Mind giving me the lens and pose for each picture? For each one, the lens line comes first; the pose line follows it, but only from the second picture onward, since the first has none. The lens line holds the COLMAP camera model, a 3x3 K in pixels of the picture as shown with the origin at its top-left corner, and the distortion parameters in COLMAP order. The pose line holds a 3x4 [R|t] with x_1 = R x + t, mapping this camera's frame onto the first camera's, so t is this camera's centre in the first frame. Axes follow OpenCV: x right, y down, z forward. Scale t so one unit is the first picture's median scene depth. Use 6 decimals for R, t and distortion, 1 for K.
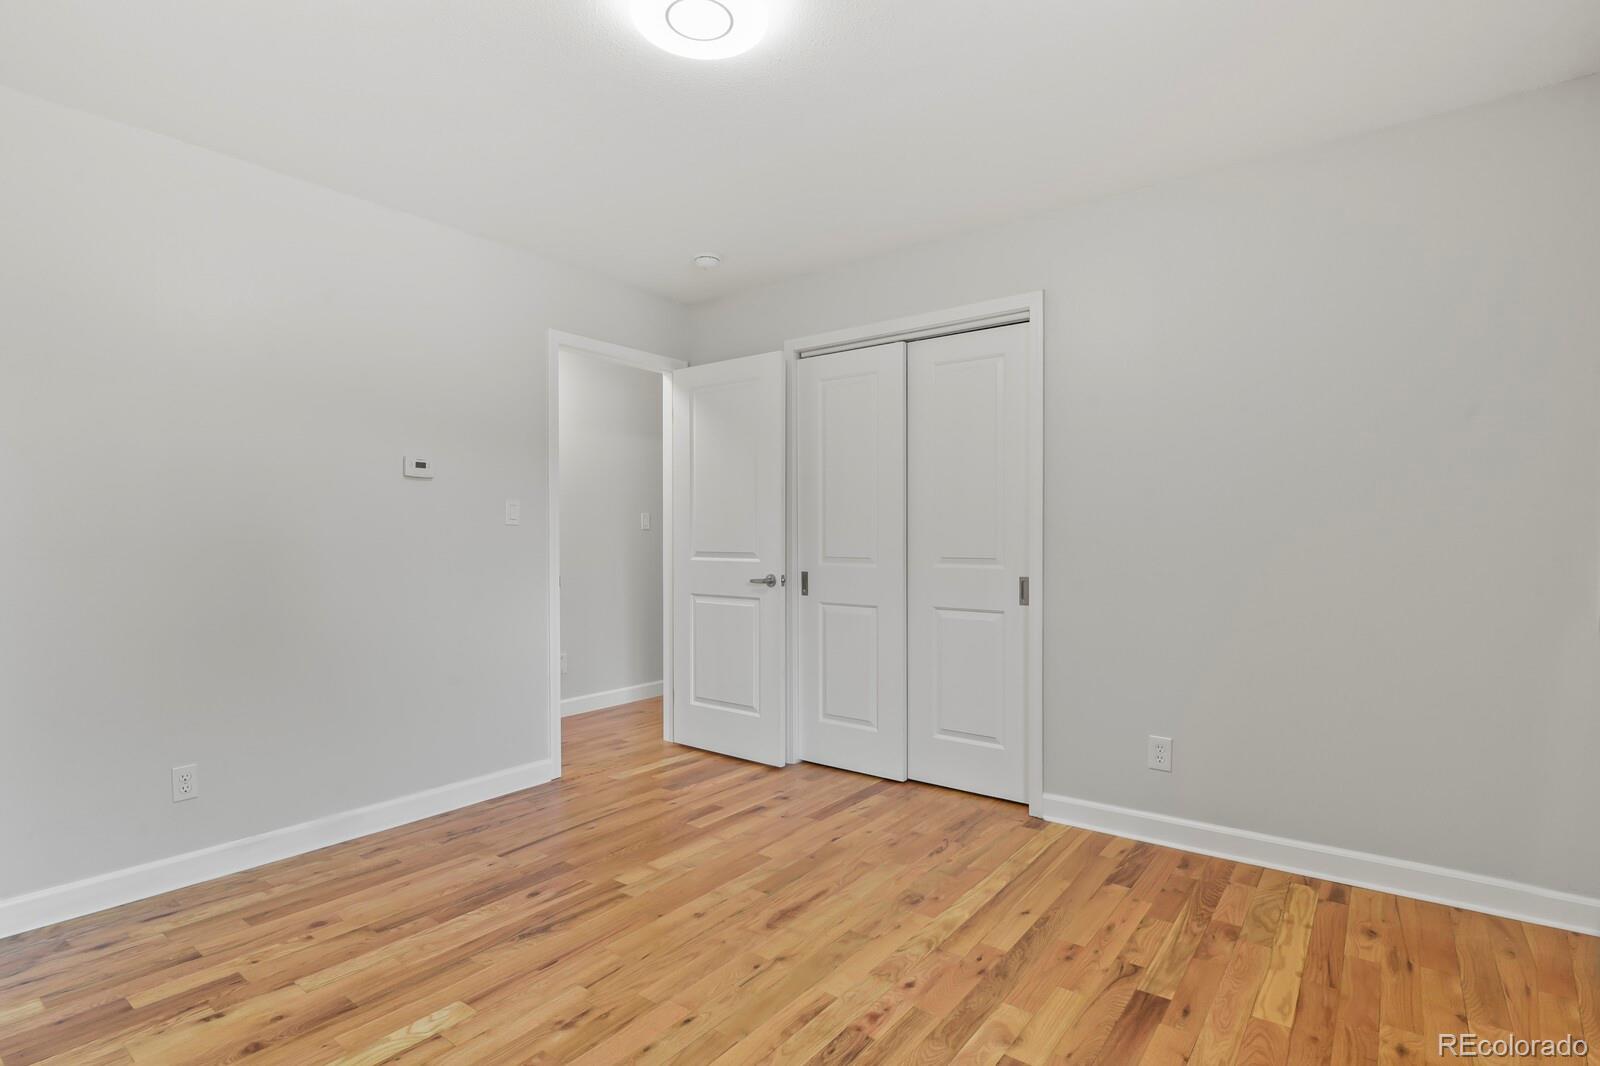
lens RADIAL K [[790.4, 0, 801.8], [0, 790.4, 532.4], [0, 0, 1]] dist [-0.001488, -0.008531]
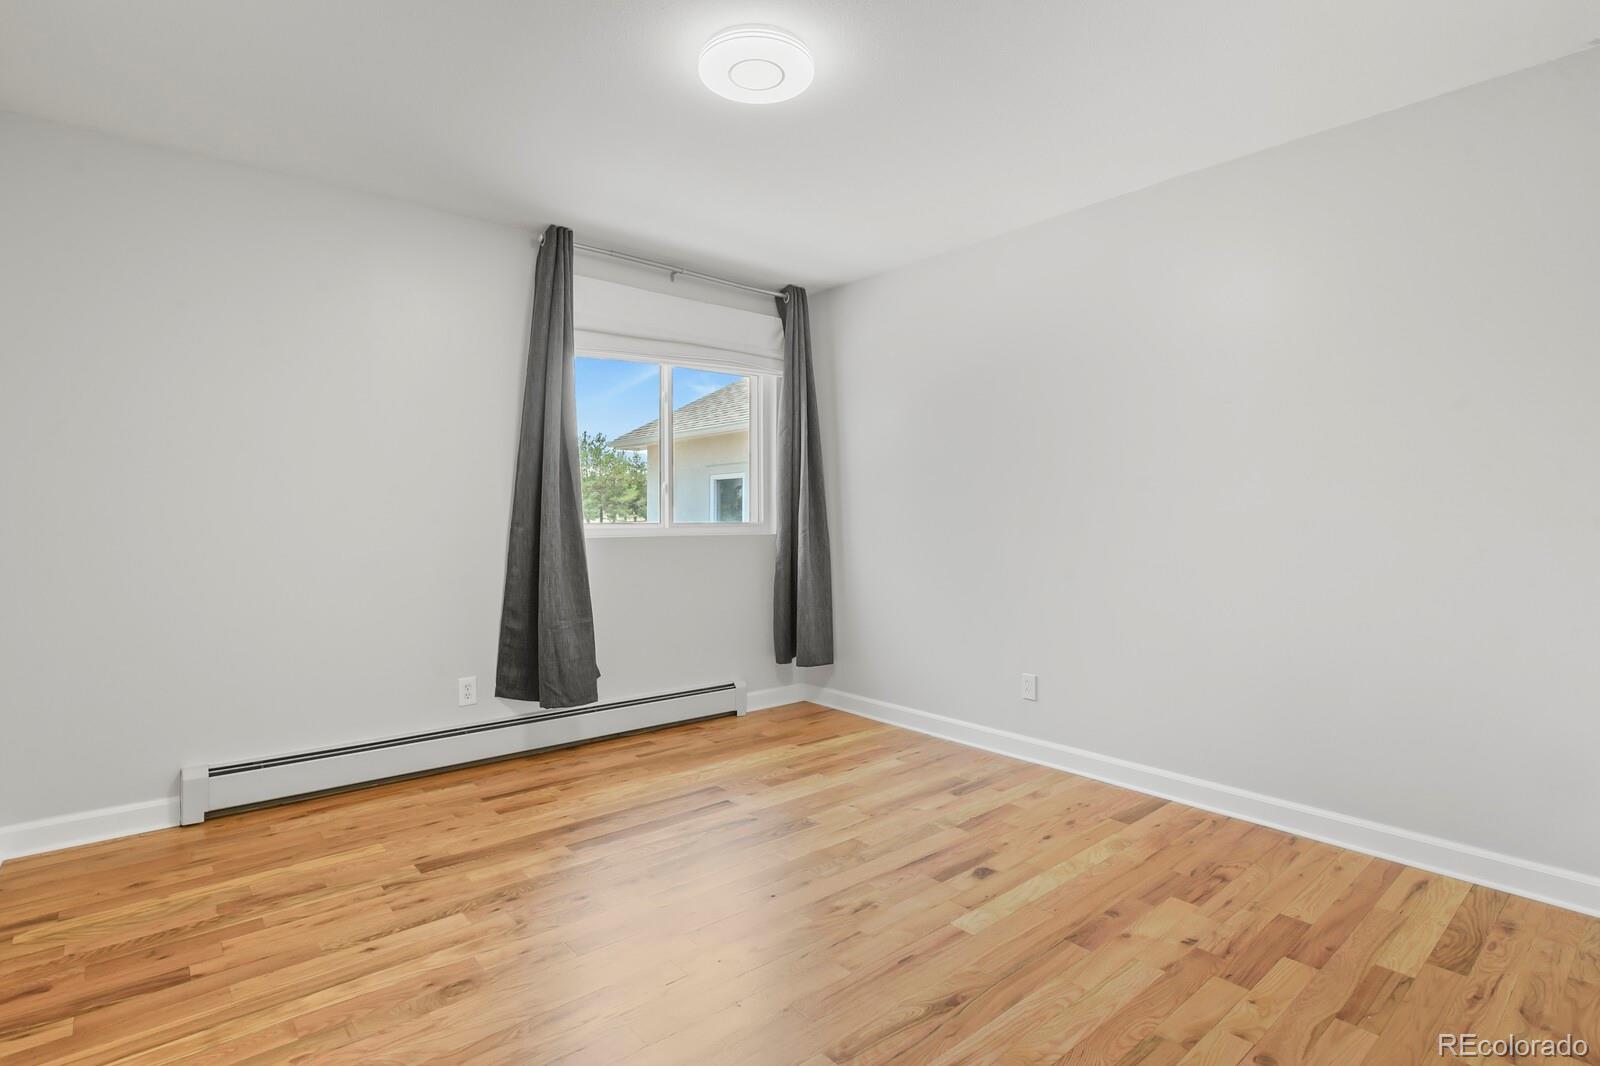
lens RADIAL K [[790.4, 0, 801.8], [0, 790.4, 532.4], [0, 0, 1]] dist [-0.001488, -0.008531]
pose [[-0.978842, -0.001482, 0.204610, -0.385500], [0.000965, 0.999929, 0.011857, 0.022006], [-0.204613, 0.011804, -0.978772, 1.916808]]
